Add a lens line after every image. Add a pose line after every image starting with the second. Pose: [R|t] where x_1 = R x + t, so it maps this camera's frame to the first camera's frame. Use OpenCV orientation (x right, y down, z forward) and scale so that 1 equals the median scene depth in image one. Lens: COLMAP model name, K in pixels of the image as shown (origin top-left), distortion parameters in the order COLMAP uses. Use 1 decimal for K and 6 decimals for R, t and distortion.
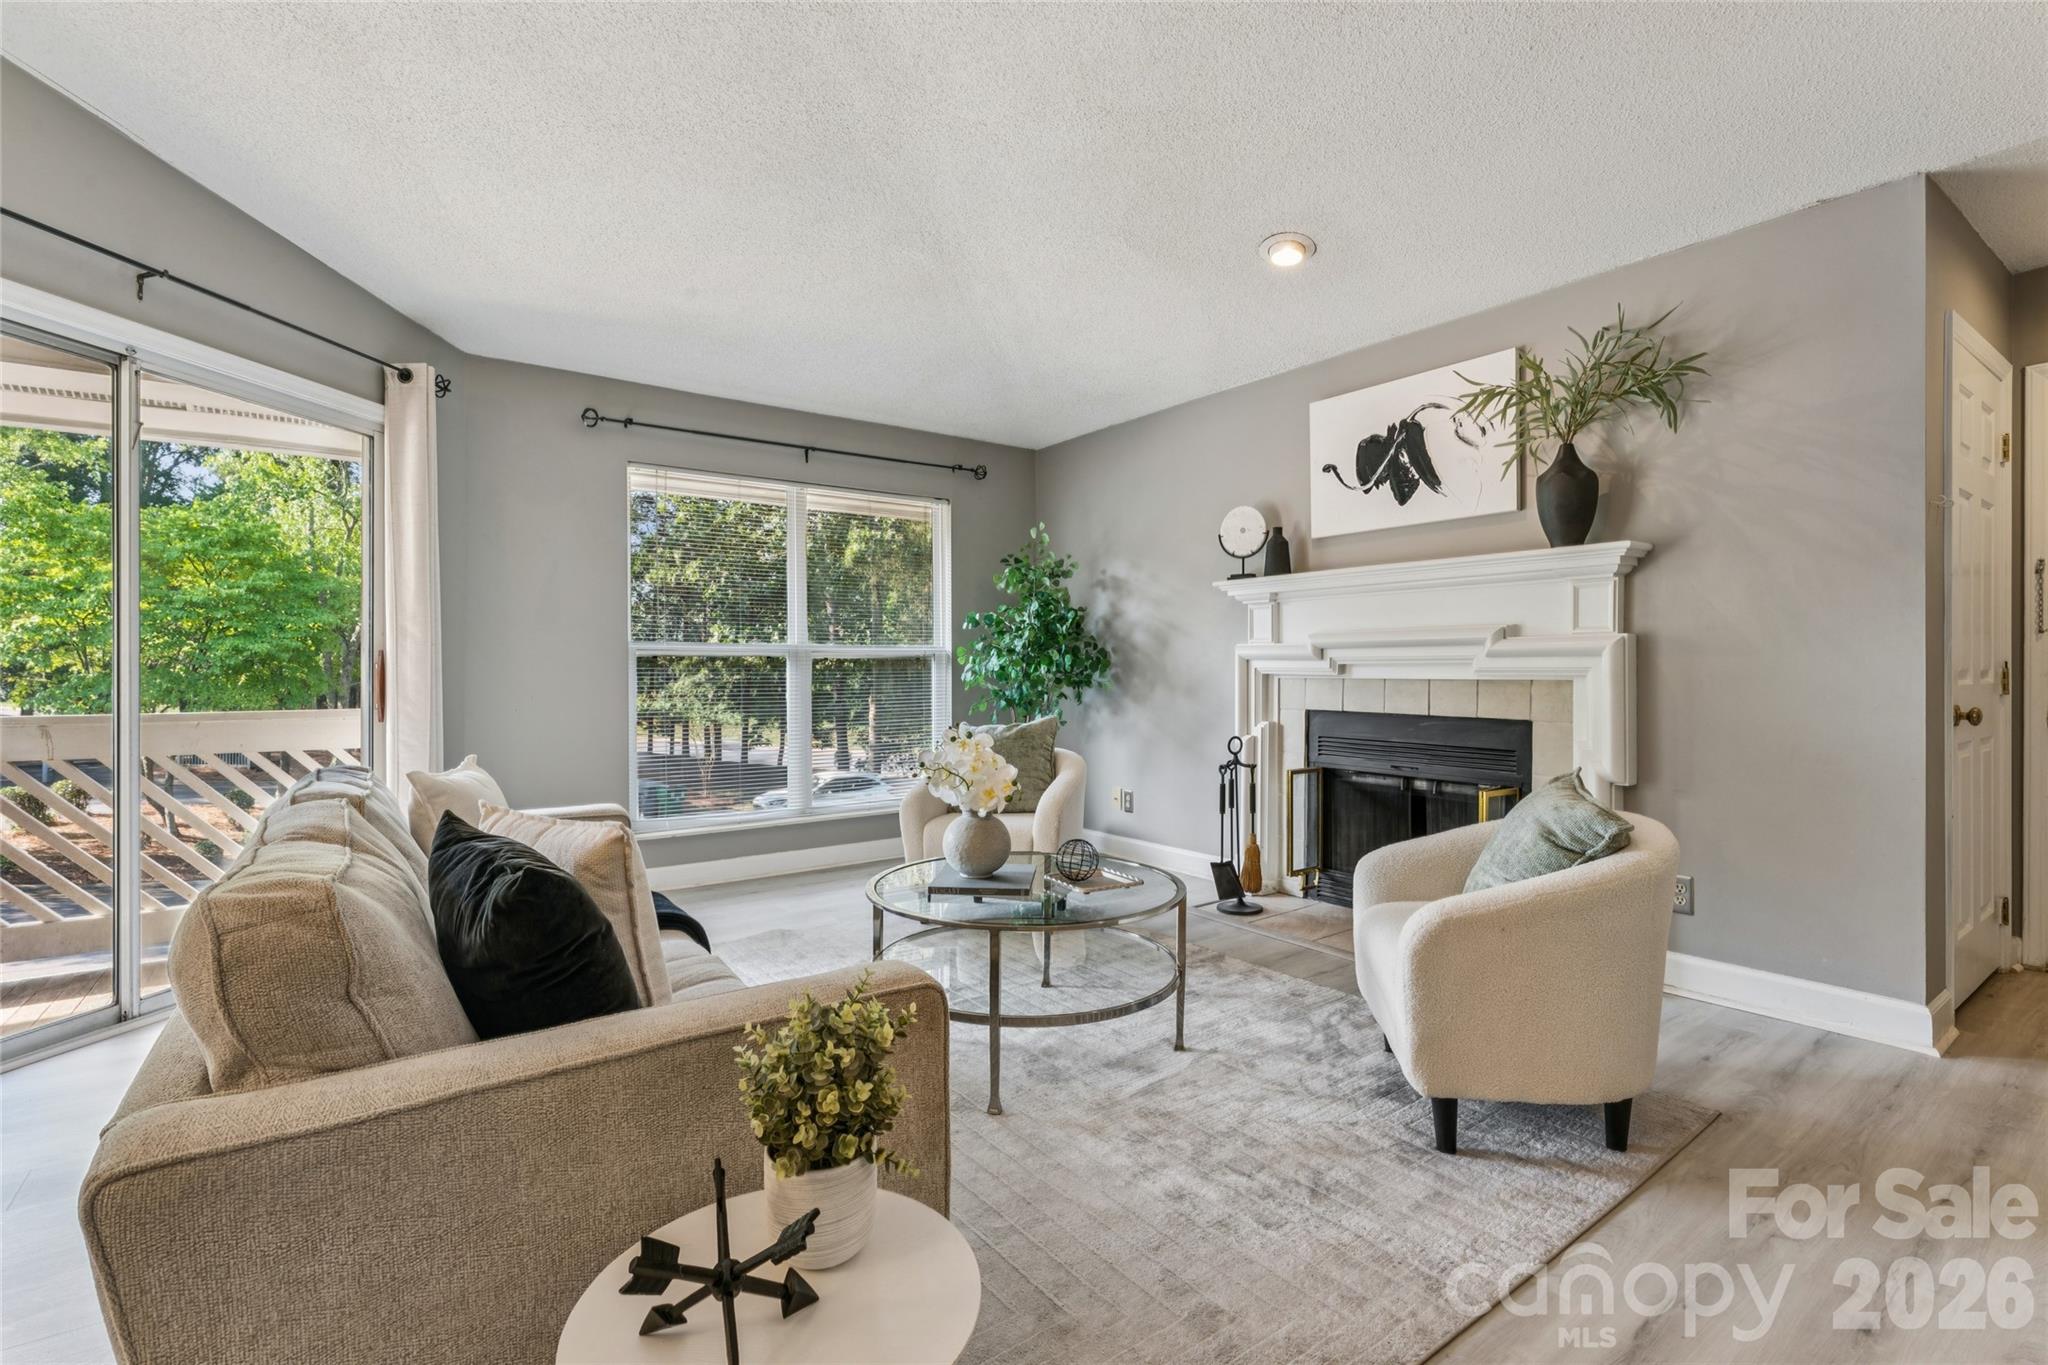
lens RADIAL K [[938.1, 0, 1019.4], [0, 938.1, 685.3], [0, 0, 1]] dist [0.000608, -0.000175]
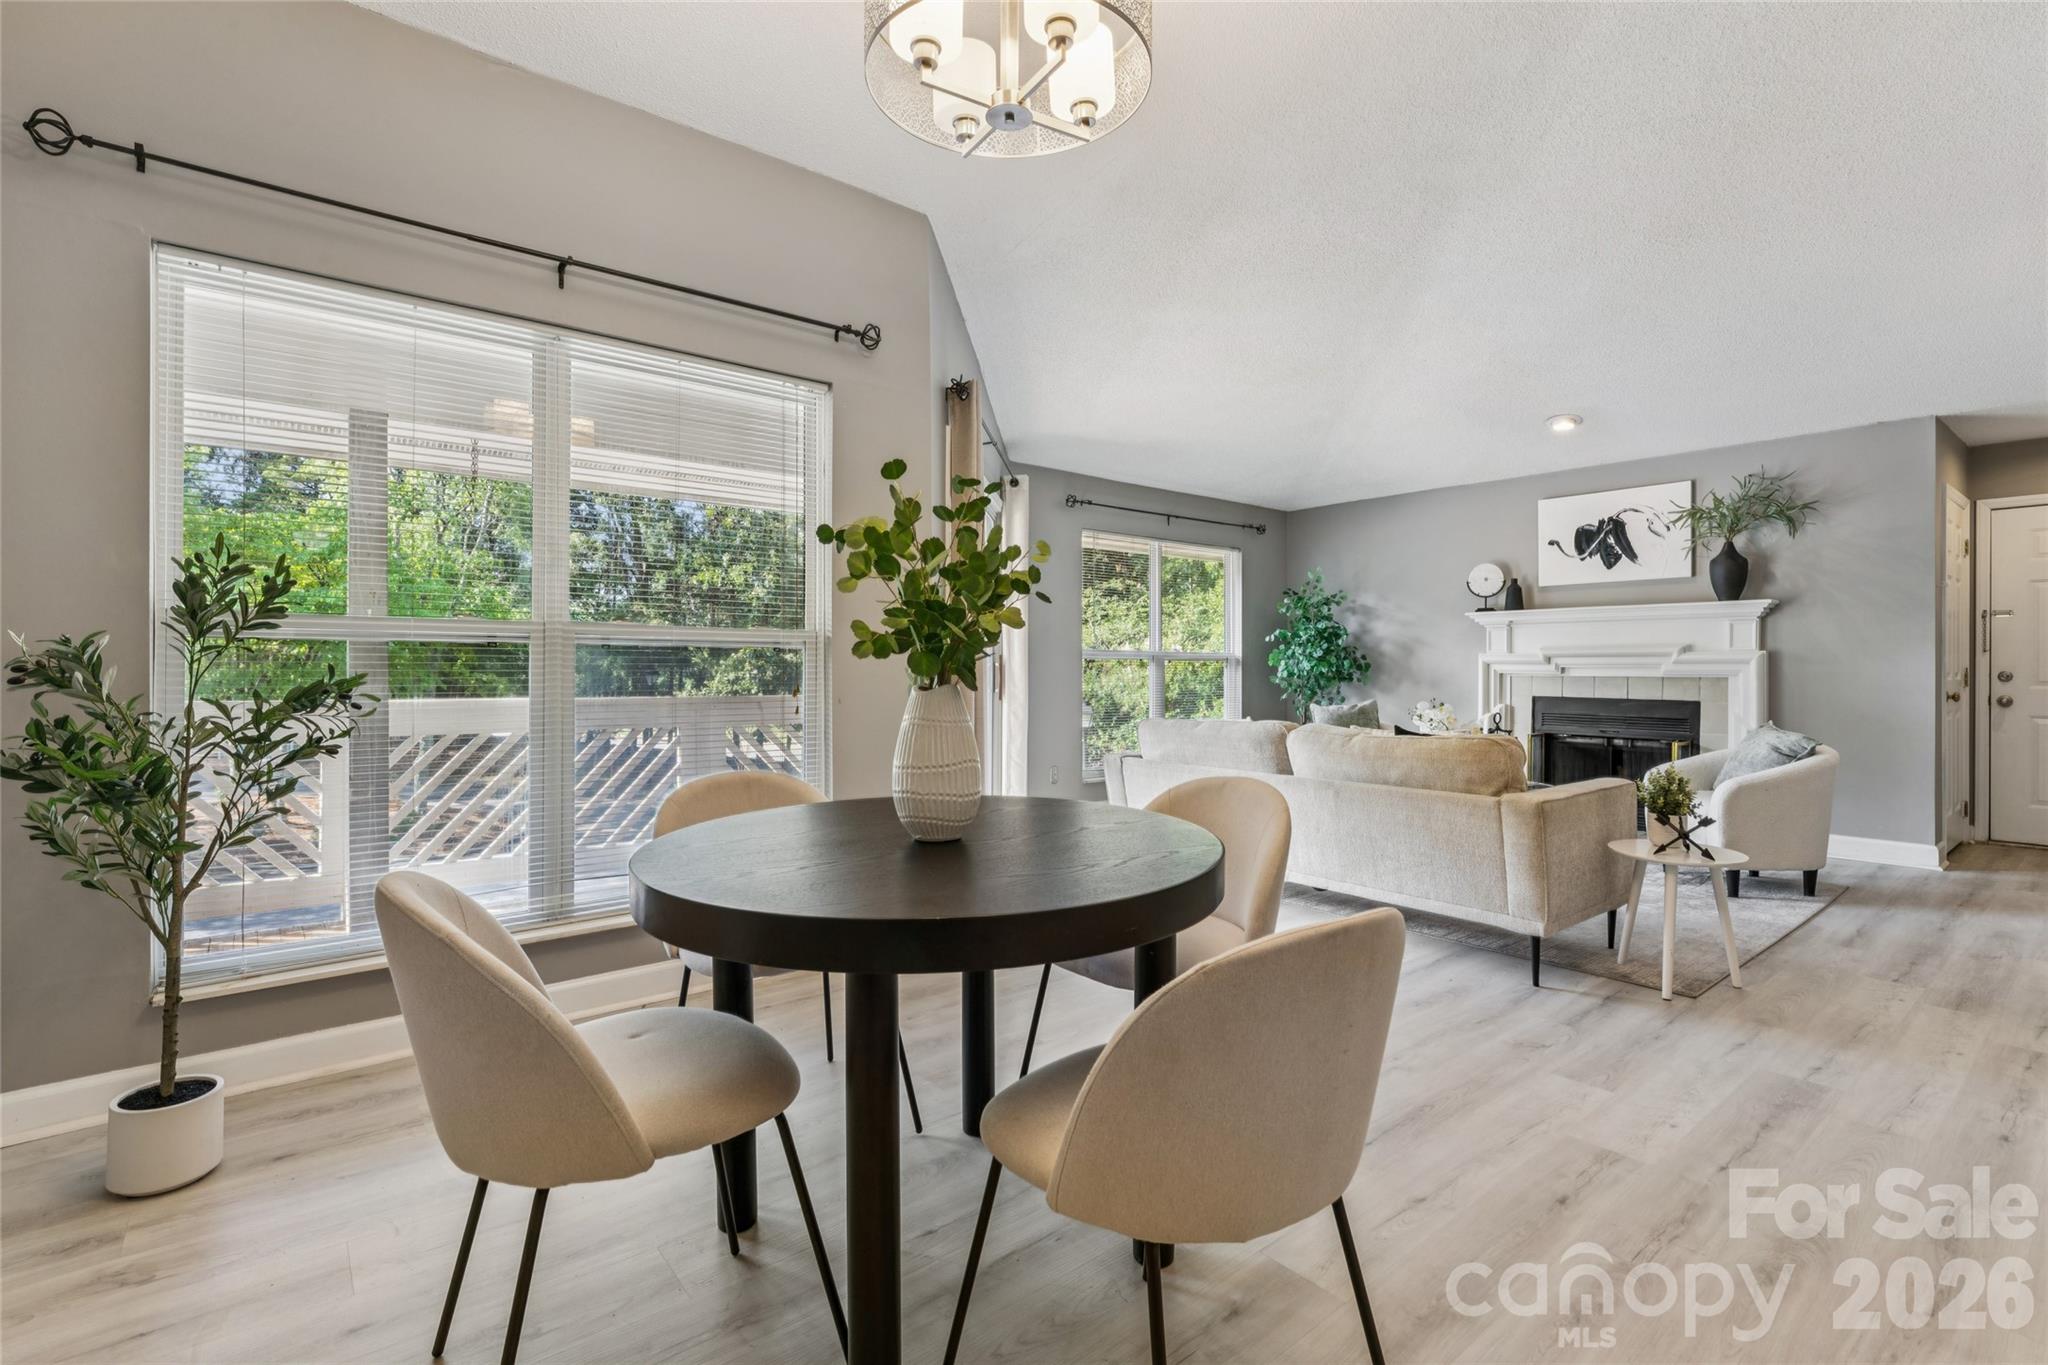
lens RADIAL K [[934.4, 0, 1024.0], [0, 934.4, 682.5], [0, 0, 1]] dist [-0.001371, 0.000527]
pose [[0.998567, 0.004911, 0.053298, -0.681952], [-0.004738, 0.999983, -0.003363, 0.013681], [-0.053314, 0.003106, 0.998573, -0.552865]]
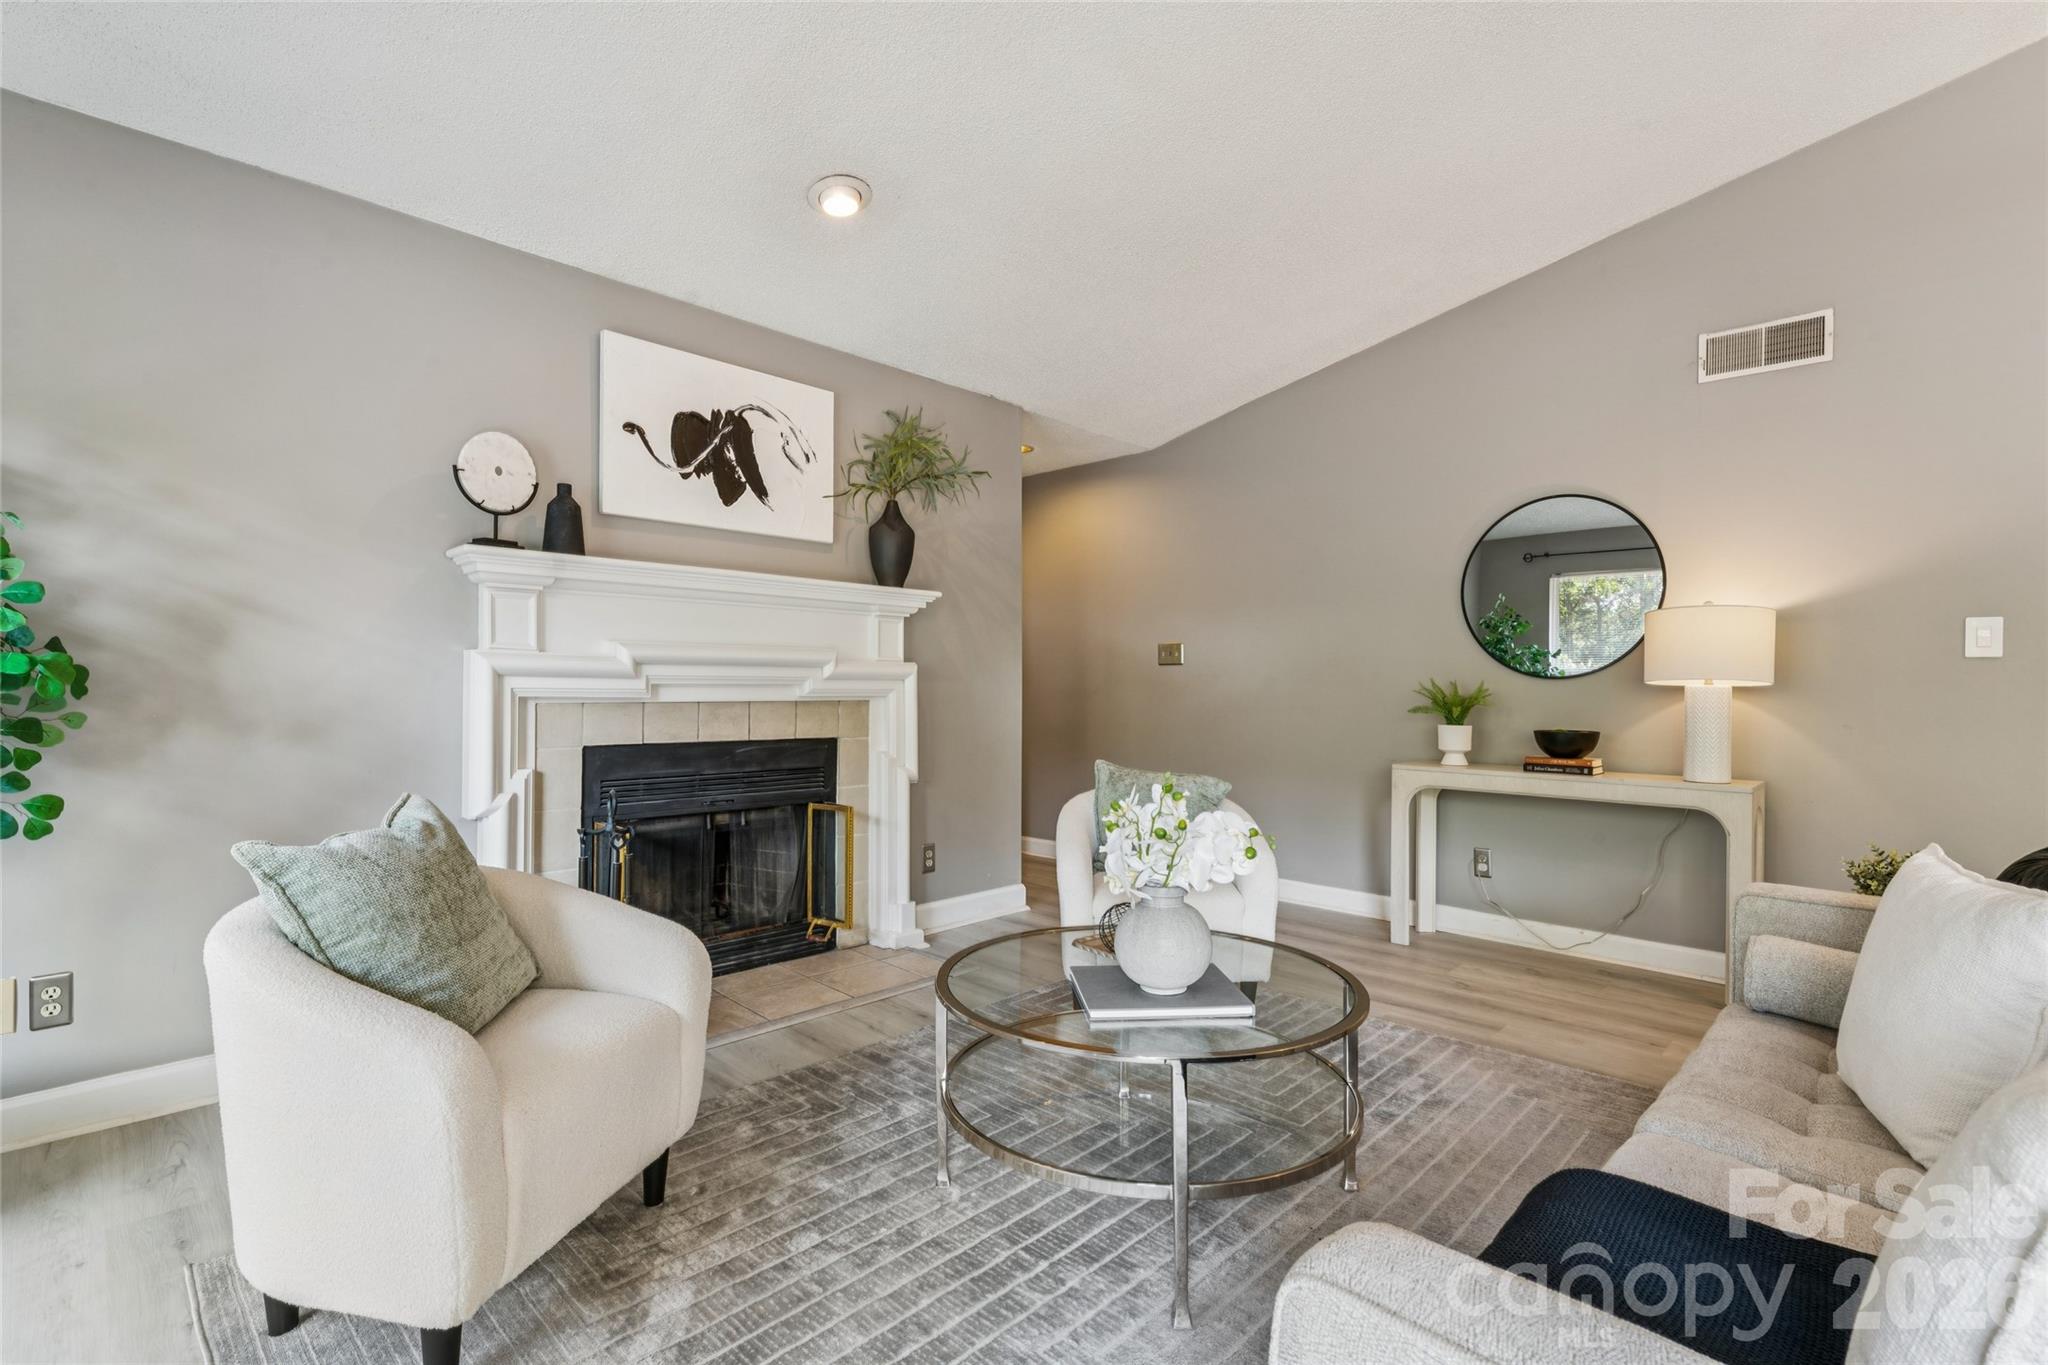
lens RADIAL K [[934.4, 0, 1024.0], [0, 934.4, 682.5], [0, 0, 1]] dist [-0.001371, 0.000527]
pose [[-0.170054, 0.005160, 0.985421, -0.506063], [0.011152, 0.999932, -0.003312, -0.018636], [-0.985372, 0.010427, -0.170100, 0.869820]]
